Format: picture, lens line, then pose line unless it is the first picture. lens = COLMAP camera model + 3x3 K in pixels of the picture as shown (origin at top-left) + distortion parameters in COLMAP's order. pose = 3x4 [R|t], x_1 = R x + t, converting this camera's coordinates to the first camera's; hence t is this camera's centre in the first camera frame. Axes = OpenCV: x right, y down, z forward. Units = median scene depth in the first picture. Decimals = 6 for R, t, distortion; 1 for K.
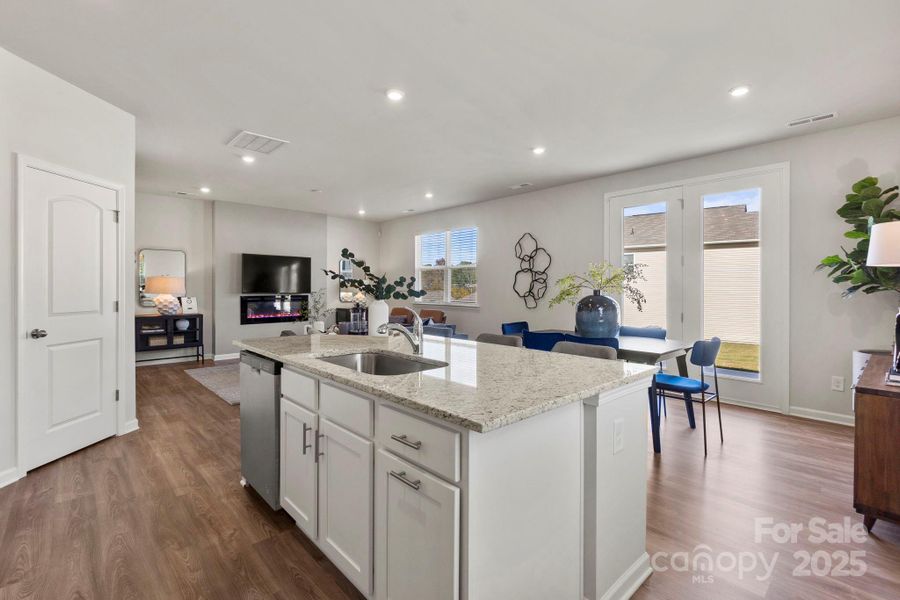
lens RADIAL K [[407.2, 0, 454.1], [0, 407.2, 296.7], [0, 0, 1]] dist [0.001679, 0.000183]
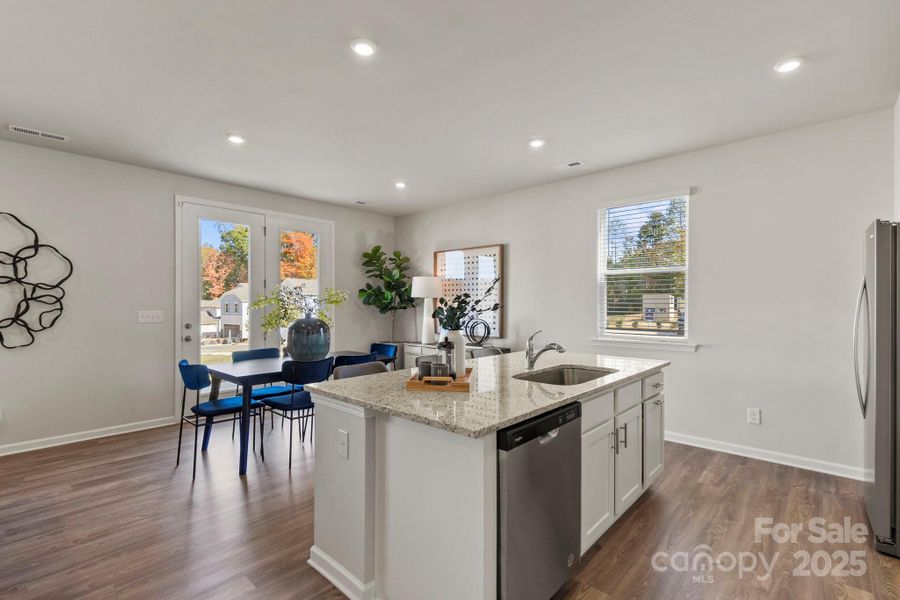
lens RADIAL K [[415.5, 0, 457.4], [0, 415.5, 299.0], [0, 0, 1]] dist [-0.000313, -0.000420]
pose [[-0.080206, -0.000308, 0.996778, -0.446258], [0.020431, 0.999789, 0.001952, -0.028558], [-0.996569, 0.020522, -0.080183, 0.441382]]
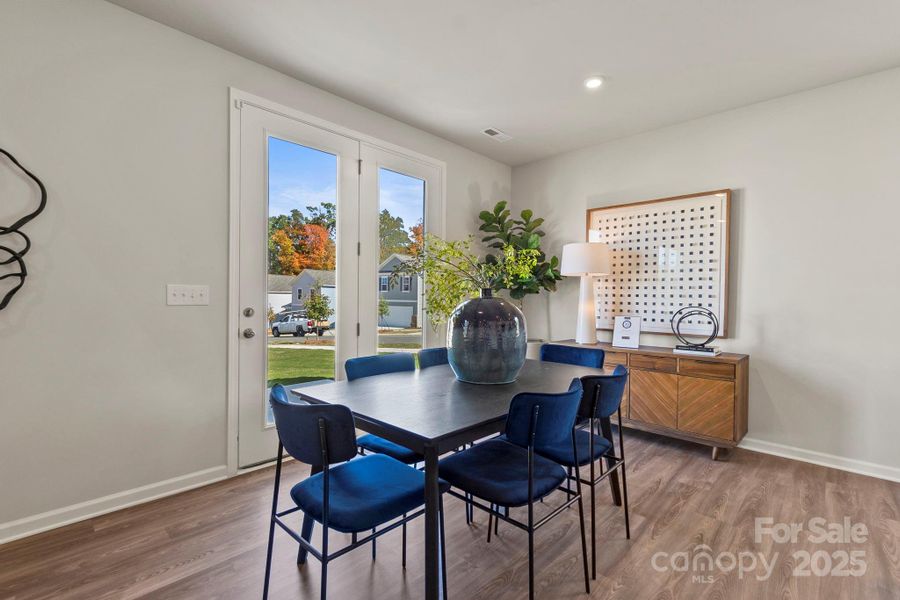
lens RADIAL K [[407.2, 0, 454.1], [0, 407.2, 296.7], [0, 0, 1]] dist [0.001679, 0.000183]
pose [[-0.057599, -0.009627, 0.998293, -0.110185], [0.010559, 0.999892, 0.010251, -0.007128], [-0.998284, 0.011132, -0.057491, 0.671146]]
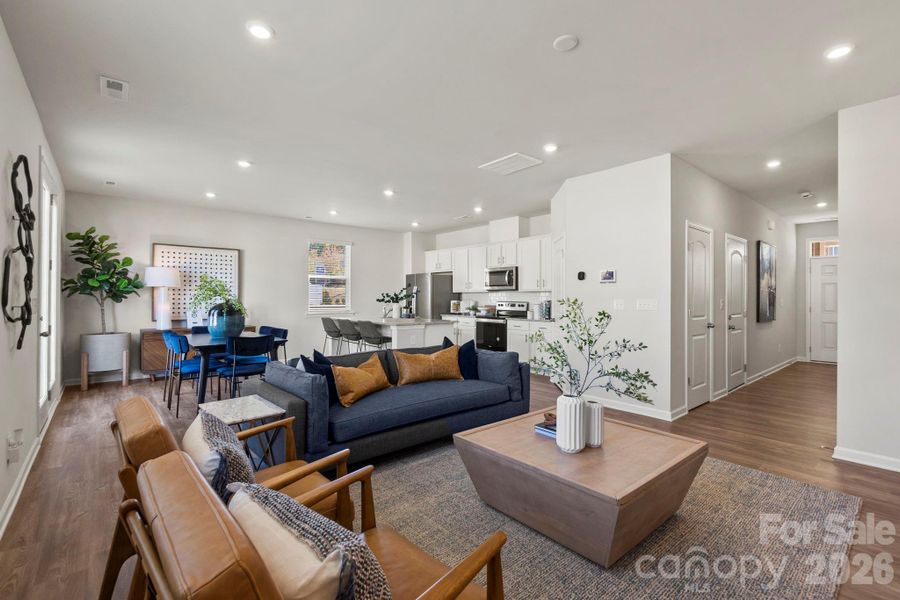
lens RADIAL K [[407.2, 0, 454.1], [0, 407.2, 296.7], [0, 0, 1]] dist [0.001679, 0.000183]
pose [[-0.999045, -0.009764, 0.042594, -0.251453], [-0.008927, 0.999764, 0.019802, -0.033111], [-0.042777, 0.019403, -0.998896, 1.398312]]
